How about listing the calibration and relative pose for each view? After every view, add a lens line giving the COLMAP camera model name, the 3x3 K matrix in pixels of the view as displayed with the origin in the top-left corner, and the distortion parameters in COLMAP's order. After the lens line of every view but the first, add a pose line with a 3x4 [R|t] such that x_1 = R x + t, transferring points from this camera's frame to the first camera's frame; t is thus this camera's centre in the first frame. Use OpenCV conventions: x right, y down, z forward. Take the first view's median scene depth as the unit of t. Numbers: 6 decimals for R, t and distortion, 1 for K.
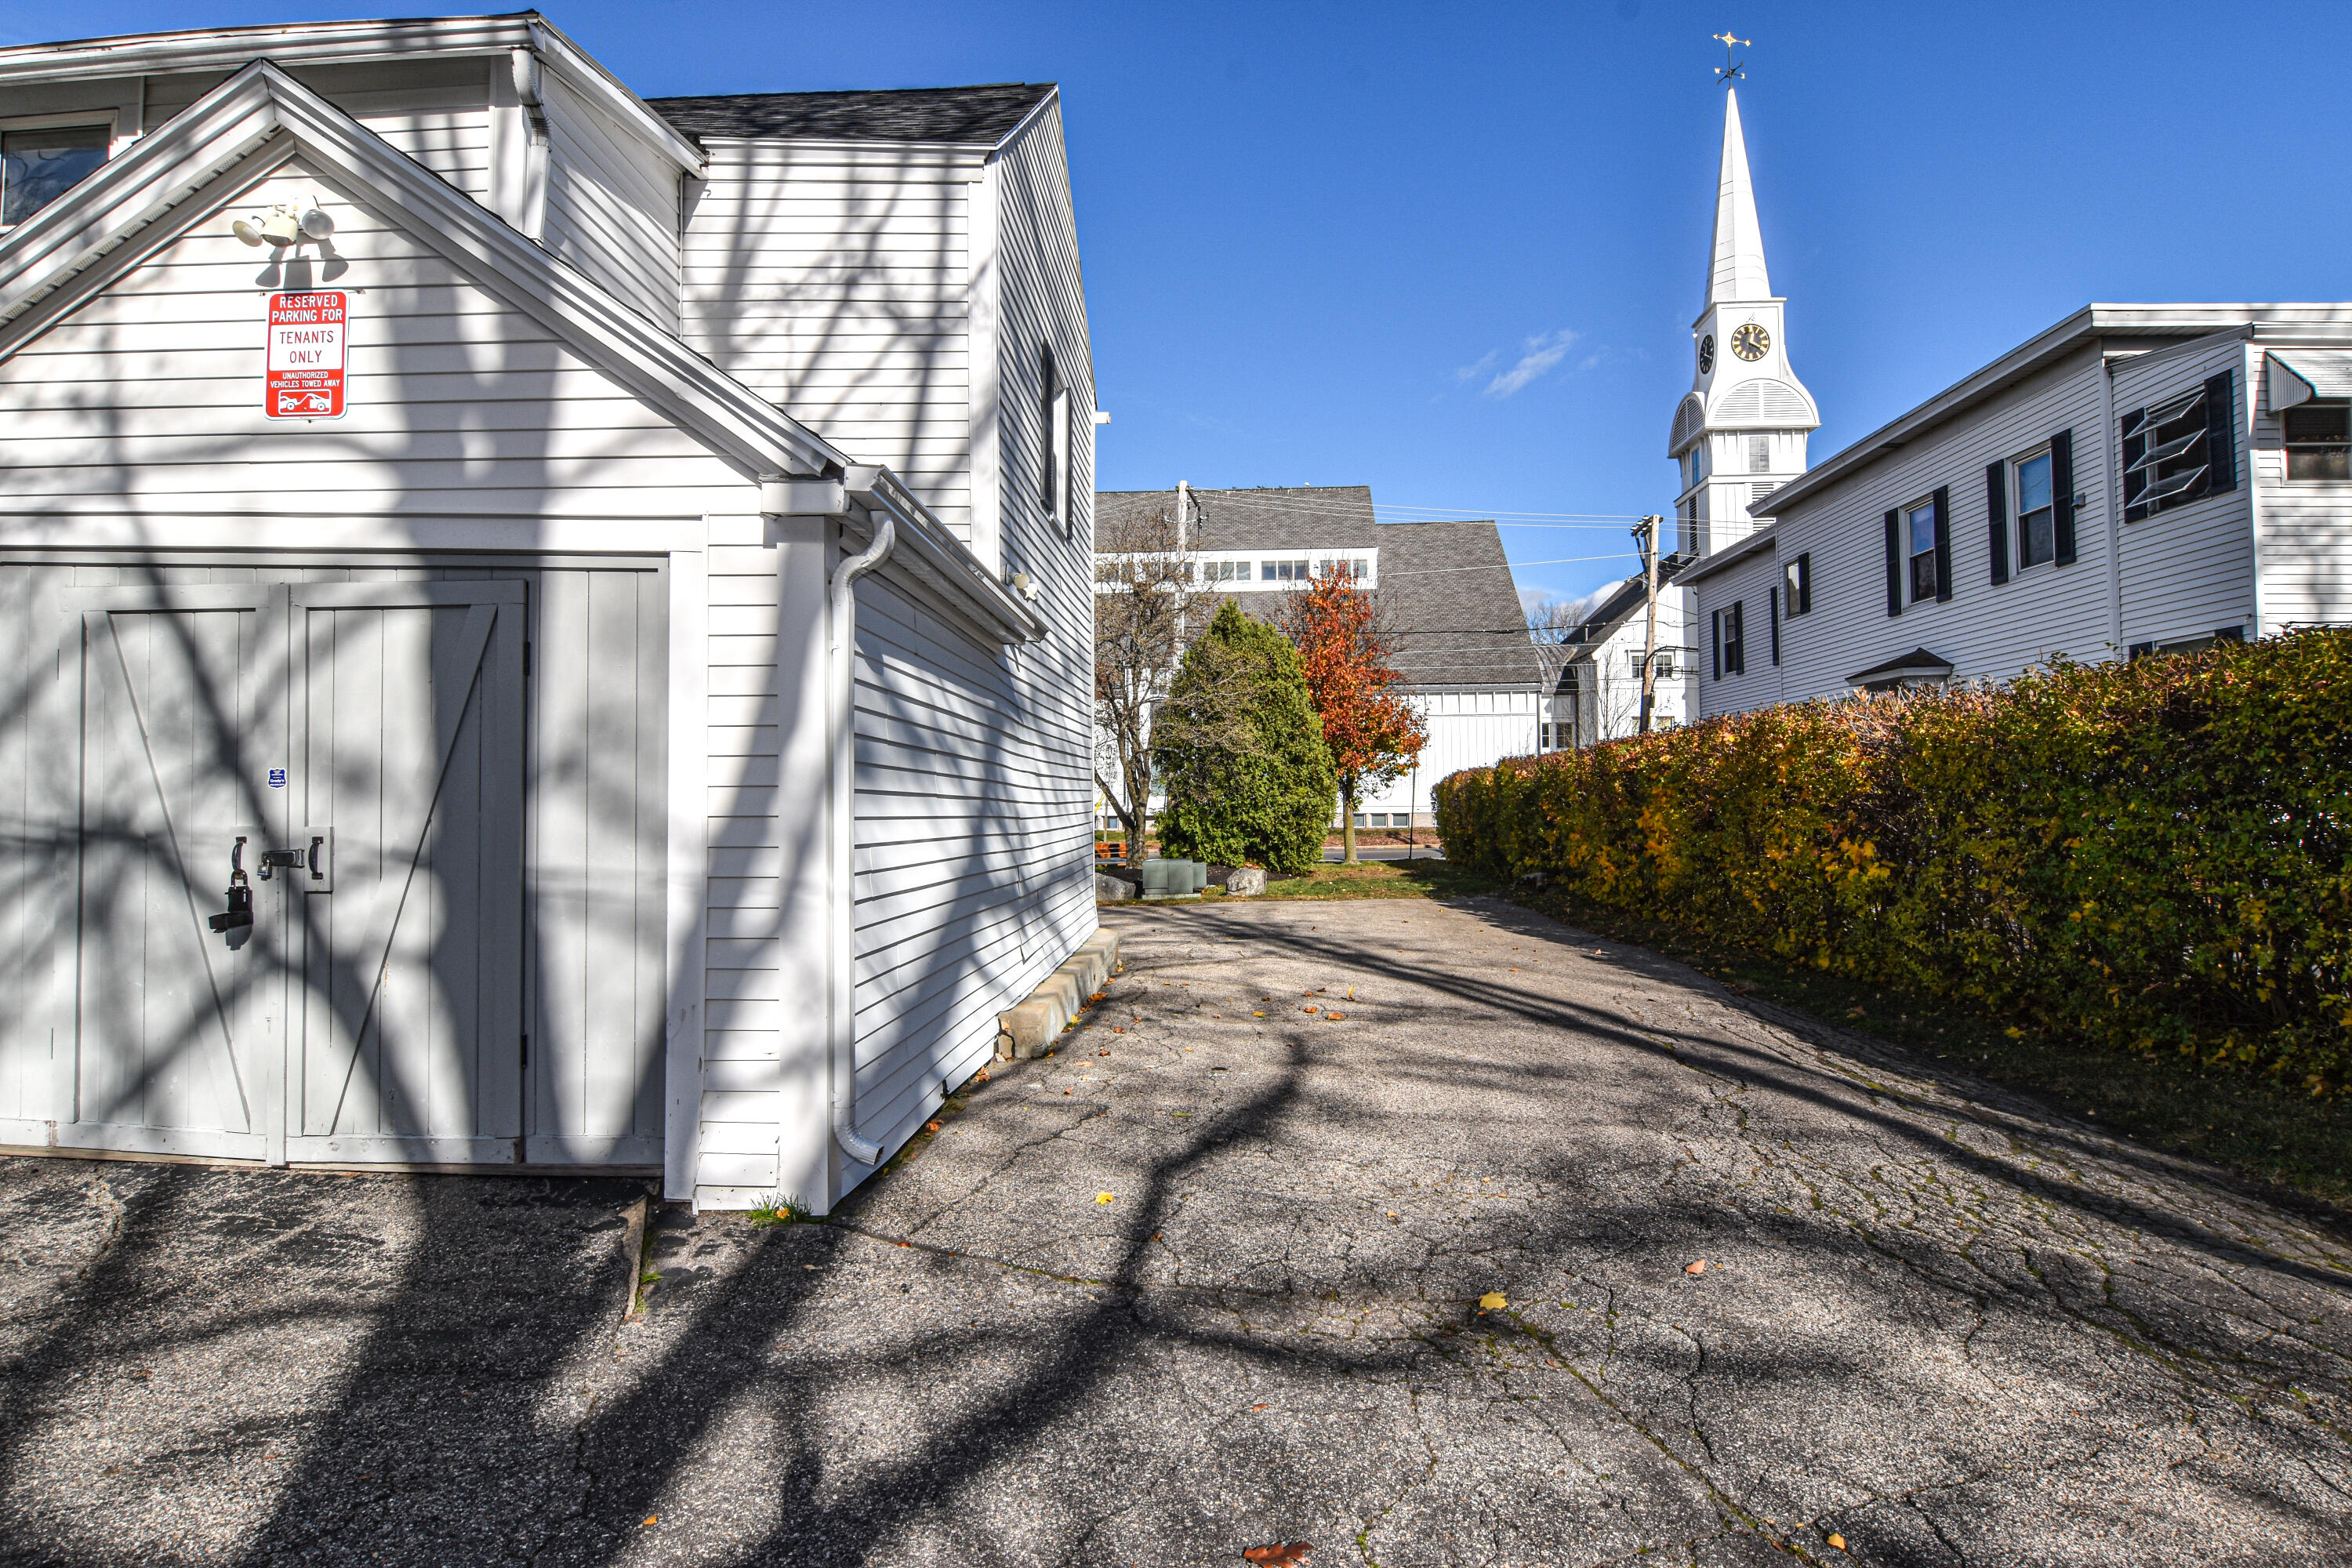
lens RADIAL K [[1268.4, 0, 1177.5], [0, 1268.4, 766.7], [0, 0, 1]] dist [-0.008709, -0.010495]
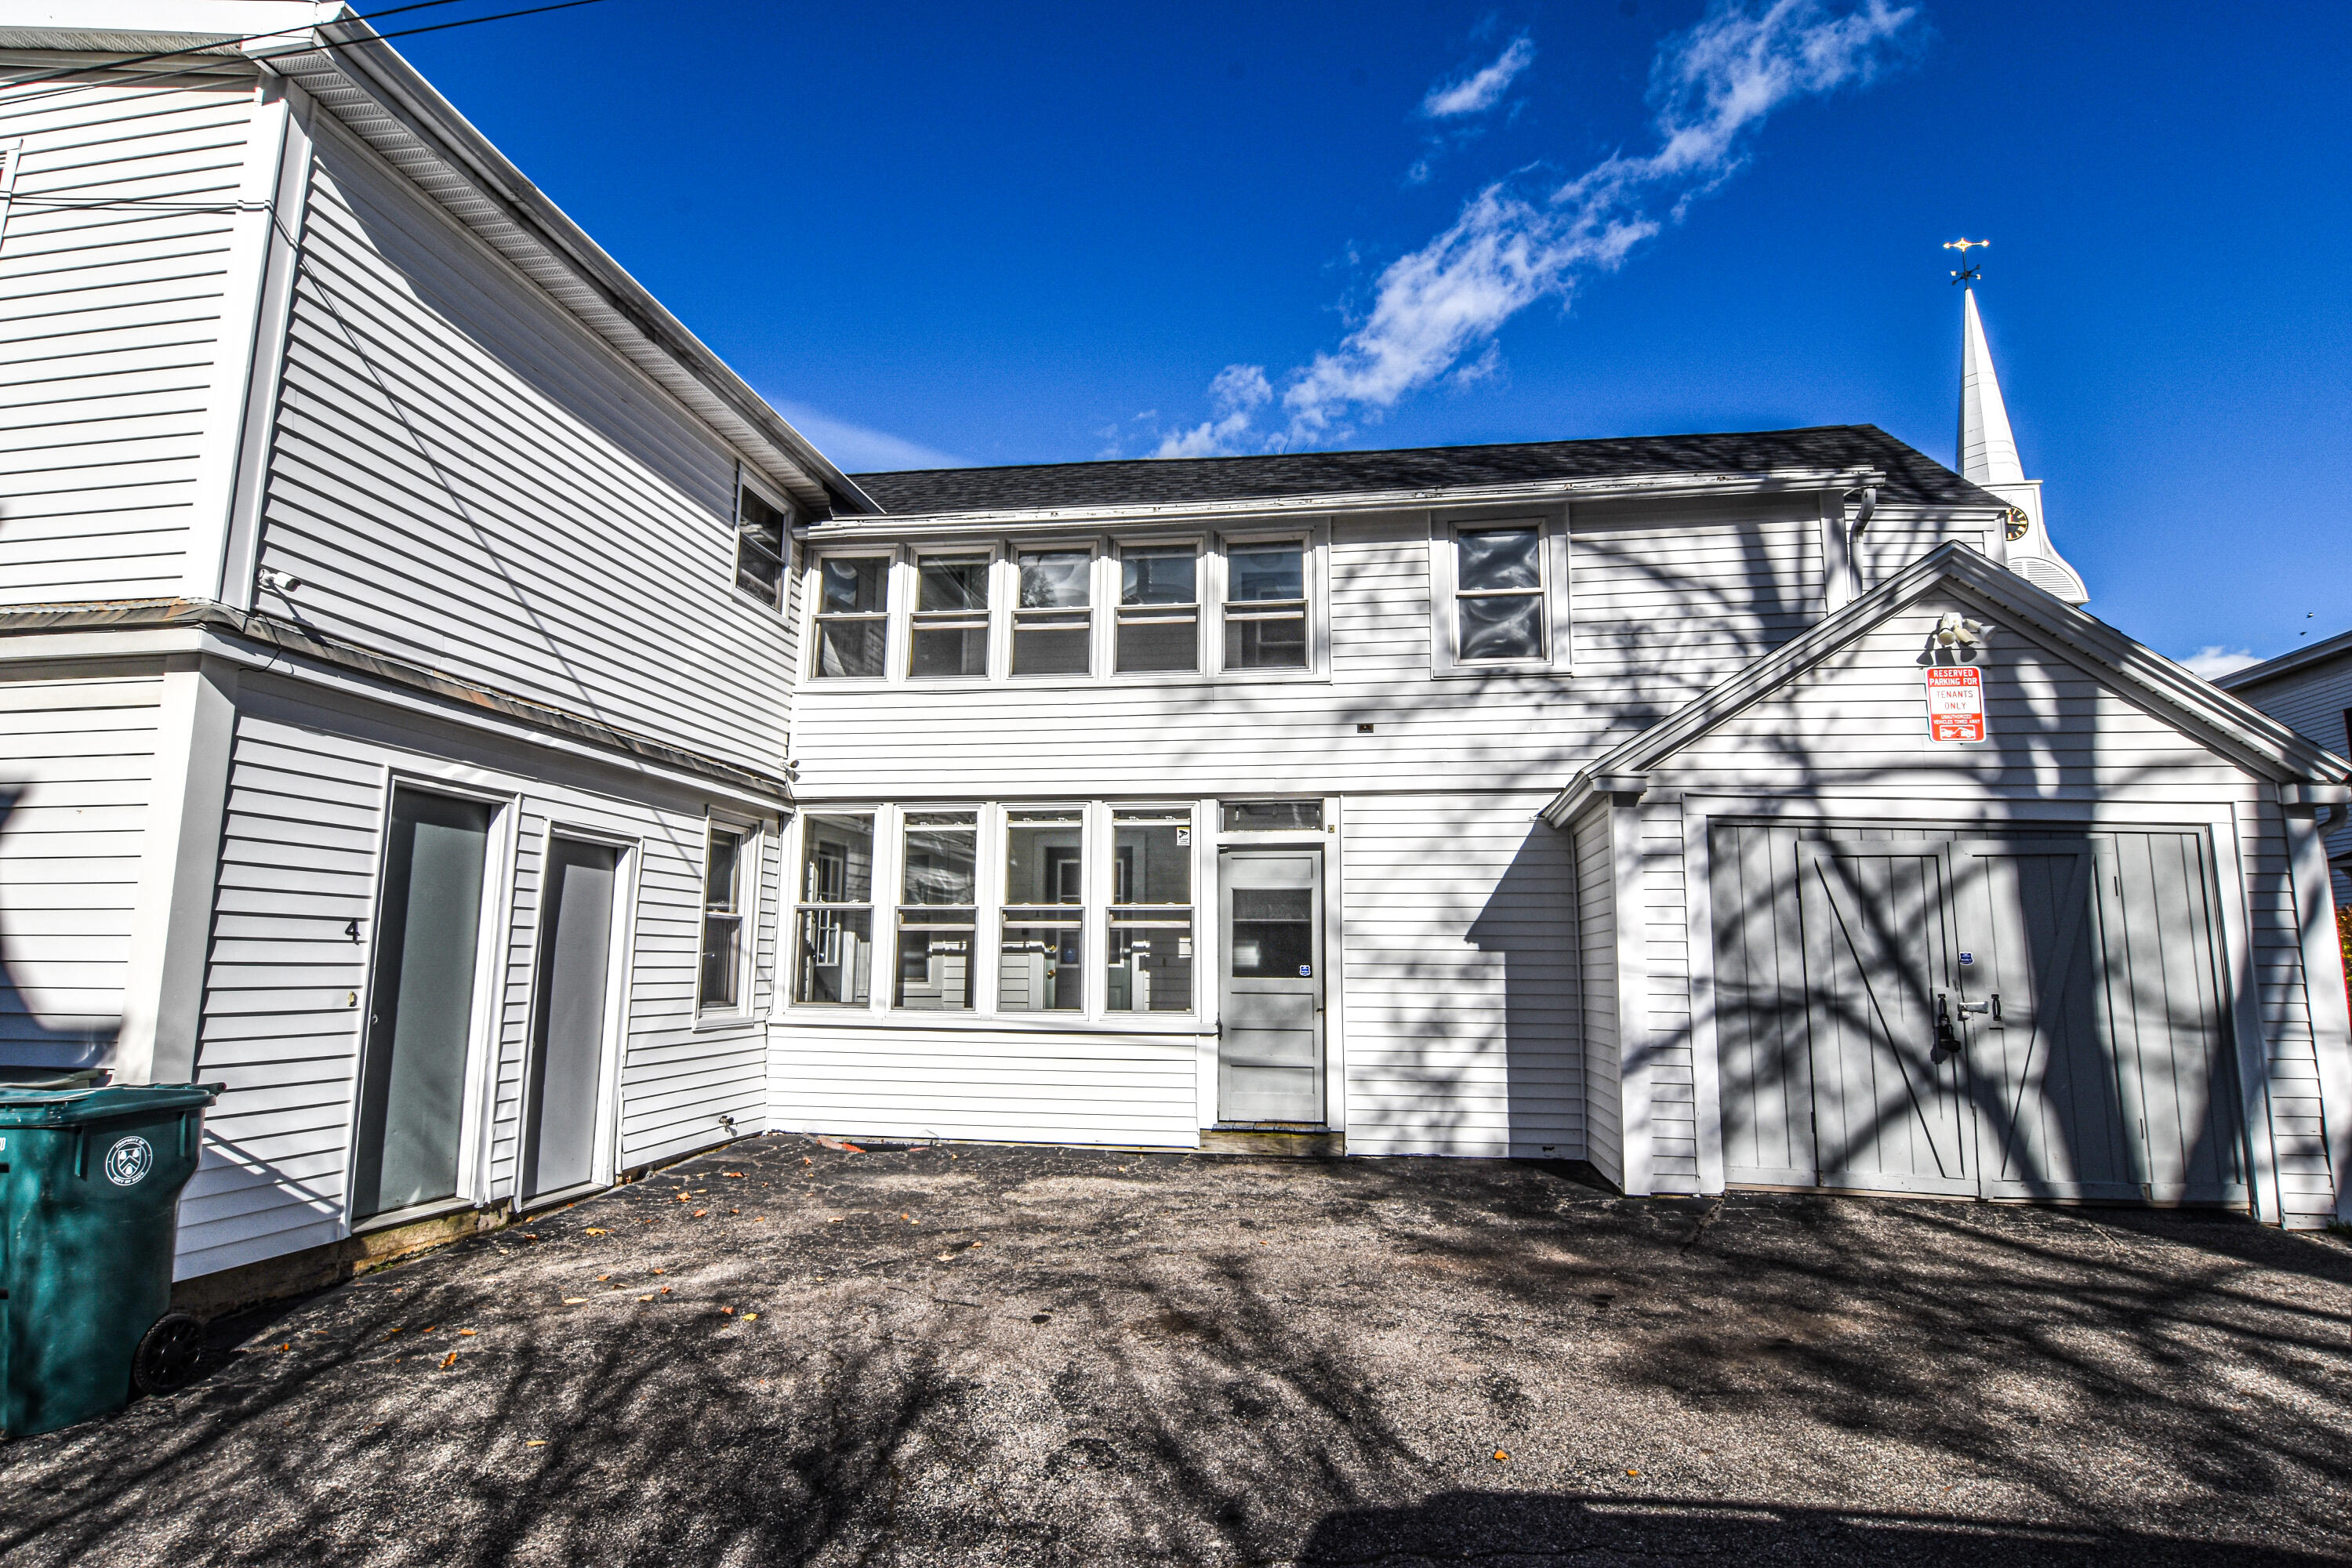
lens RADIAL K [[1268.4, 0, 1177.5], [0, 1268.4, 766.7], [0, 0, 1]] dist [-0.008709, -0.010495]
pose [[0.994186, -0.017823, -0.106188, -1.476277], [0.003163, 0.990615, -0.136648, -0.026756], [0.107626, 0.135518, 0.984912, -0.689786]]
